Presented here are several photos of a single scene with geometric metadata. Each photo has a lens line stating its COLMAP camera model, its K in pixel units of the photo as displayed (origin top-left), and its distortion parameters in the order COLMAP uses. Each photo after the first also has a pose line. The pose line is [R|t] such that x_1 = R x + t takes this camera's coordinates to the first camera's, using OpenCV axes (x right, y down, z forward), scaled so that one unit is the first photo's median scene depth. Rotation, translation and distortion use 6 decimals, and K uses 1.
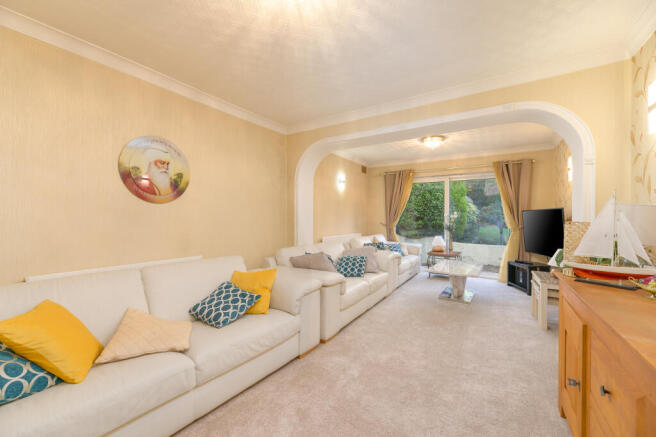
lens RADIAL K [[266.3, 0, 320.2], [0, 266.3, 217.9], [0, 0, 1]] dist [-0.000466, -0.000038]
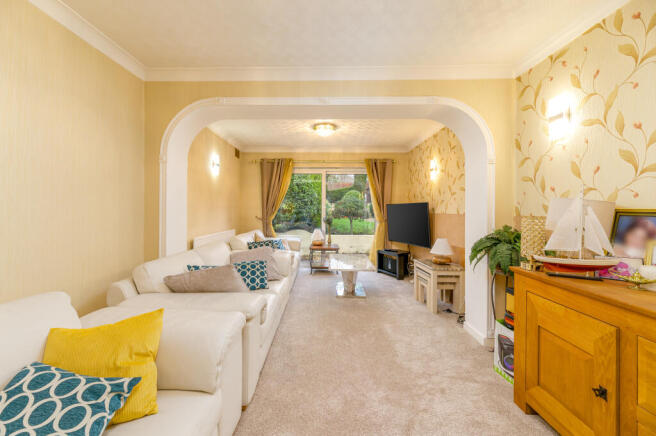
lens RADIAL K [[268.0, 0, 315.4], [0, 268.0, 208.2], [0, 0, 1]] dist [-0.000652, -0.000302]
pose [[0.844448, 0.003490, 0.535626, -0.107802], [0.000566, 0.999972, -0.007409, -0.002835], [-0.535637, 0.006560, 0.844423, 0.215023]]
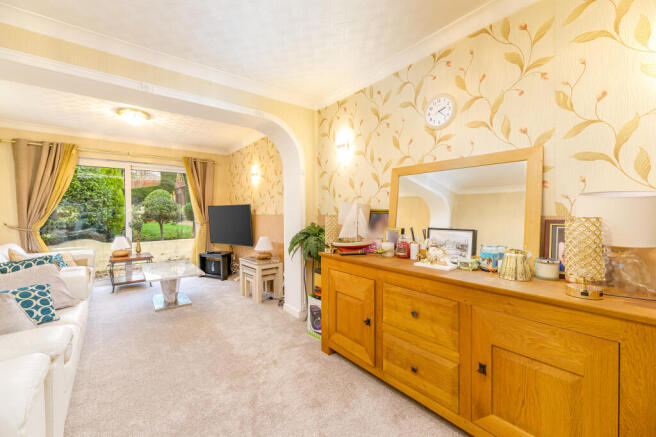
lens RADIAL K [[268.9, 0, 320.4], [0, 268.9, 214.9], [0, 0, 1]] dist [-0.000289, 0.000030]
pose [[0.310298, -0.019559, 0.950438, -0.161263], [0.012599, 0.999785, 0.016462, -0.003393], [-0.950556, 0.006866, 0.310478, 0.225253]]
